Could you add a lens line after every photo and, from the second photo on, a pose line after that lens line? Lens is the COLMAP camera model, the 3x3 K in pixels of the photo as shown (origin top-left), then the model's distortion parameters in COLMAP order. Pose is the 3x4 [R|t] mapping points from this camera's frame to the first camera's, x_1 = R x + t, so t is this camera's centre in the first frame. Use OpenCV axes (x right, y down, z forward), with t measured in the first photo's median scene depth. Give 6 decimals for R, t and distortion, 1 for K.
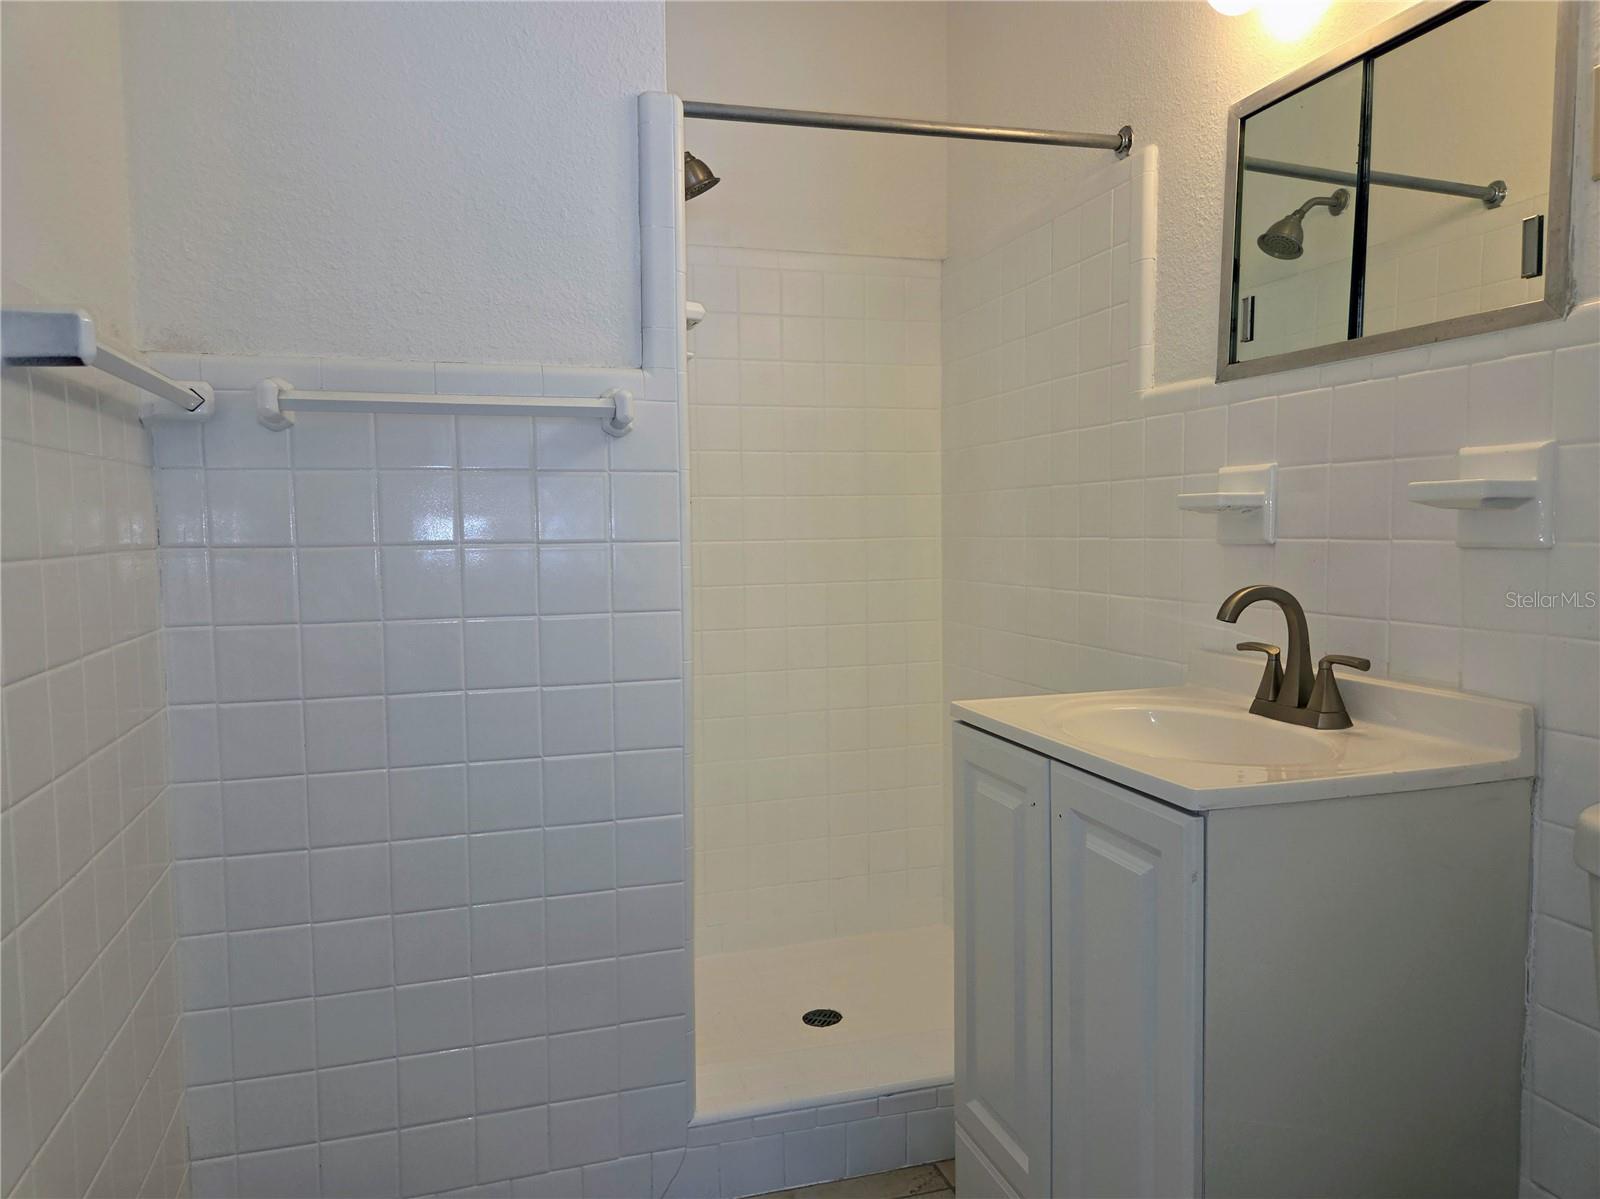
lens RADIAL K [[1085.9, 0, 802.4], [0, 1085.9, 590.2], [0, 0, 1]] dist [0.070099, -0.061696]
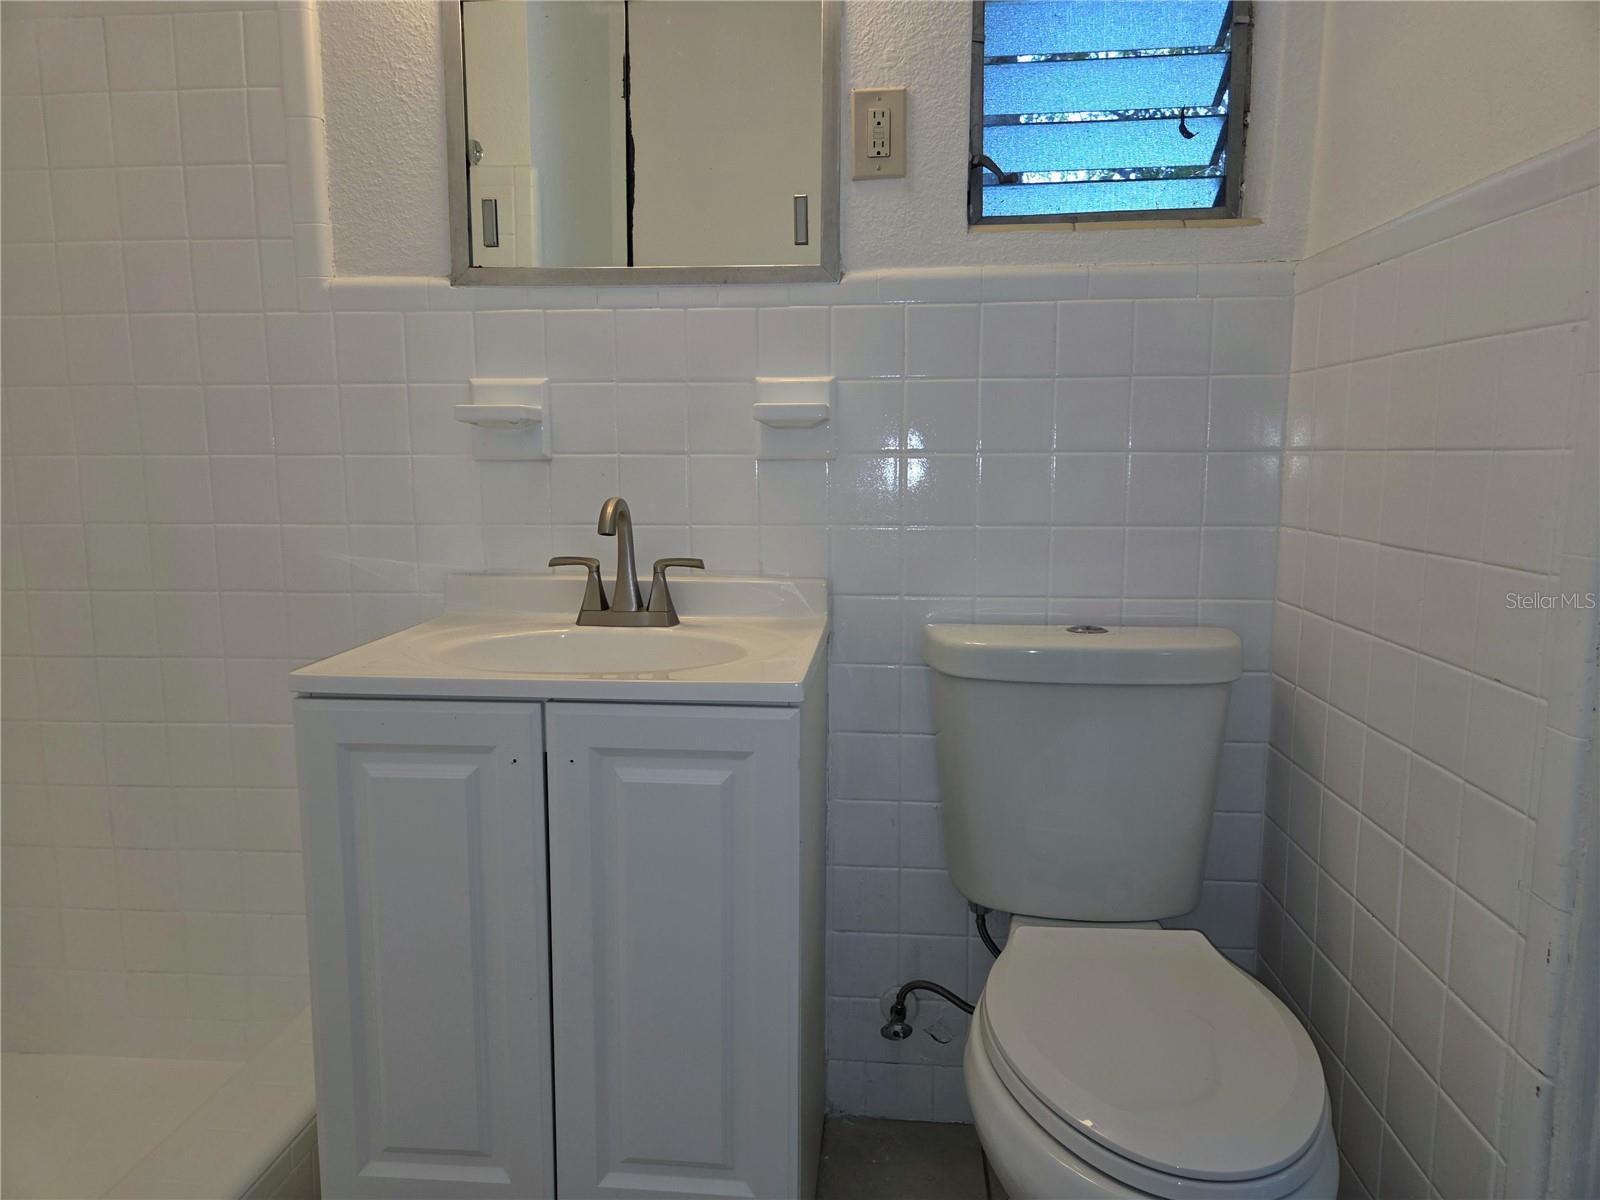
lens RADIAL K [[1085.9, 0, 802.4], [0, 1085.9, 590.7], [0, 0, 1]] dist [0.070099, -0.061696]
pose [[0.389417, -0.109950, 0.914475, -0.445503], [0.054487, 0.993861, 0.096293, -0.006805], [-0.919448, 0.012329, 0.393017, 0.427316]]
